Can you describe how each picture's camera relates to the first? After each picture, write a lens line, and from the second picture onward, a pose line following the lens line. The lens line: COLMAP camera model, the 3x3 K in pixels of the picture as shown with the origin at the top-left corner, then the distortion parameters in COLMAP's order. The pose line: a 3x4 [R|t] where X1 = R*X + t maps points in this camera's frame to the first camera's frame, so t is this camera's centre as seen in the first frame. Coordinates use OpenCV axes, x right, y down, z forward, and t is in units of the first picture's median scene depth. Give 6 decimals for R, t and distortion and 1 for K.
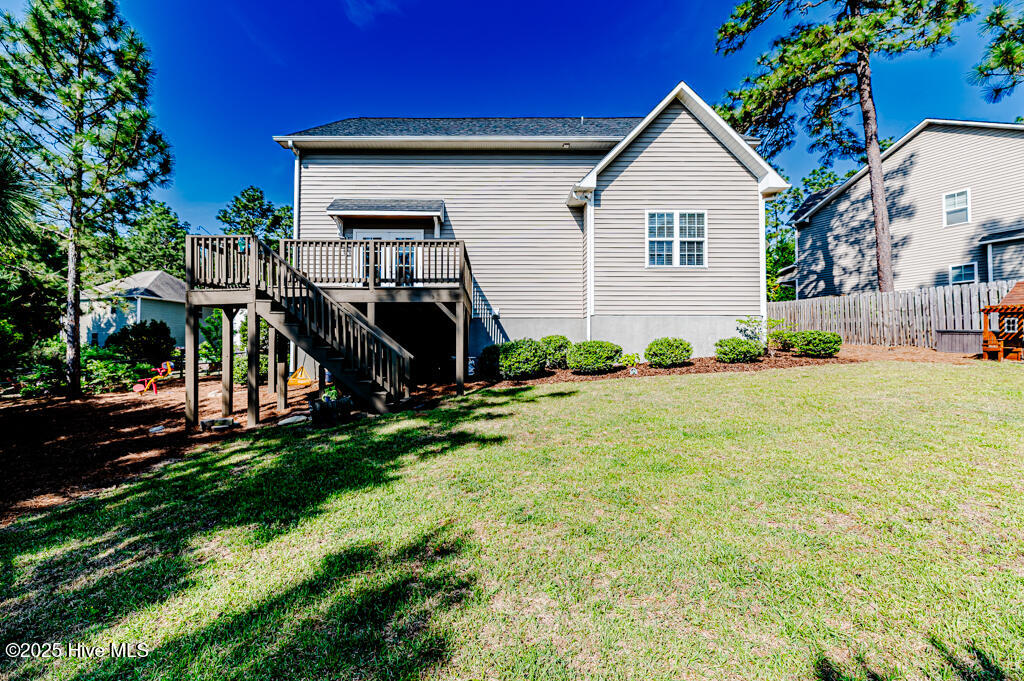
lens RADIAL K [[502.4, 0, 512.0], [0, 502.4, 340.5], [0, 0, 1]] dist [0.001976, -0.000662]
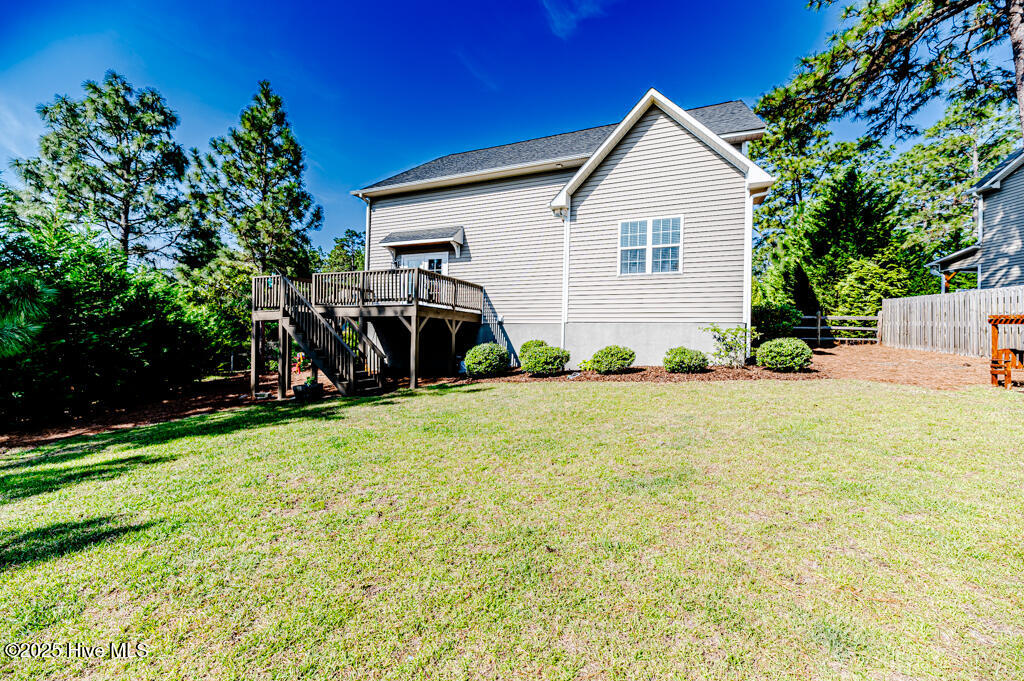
lens RADIAL K [[502.4, 0, 512.0], [0, 502.4, 340.5], [0, 0, 1]] dist [0.001976, -0.000662]
pose [[0.883209, 0.020188, -0.468544, 0.554036], [-0.009403, 0.999635, 0.025346, -0.036587], [0.468885, -0.017980, 0.883076, -0.018616]]
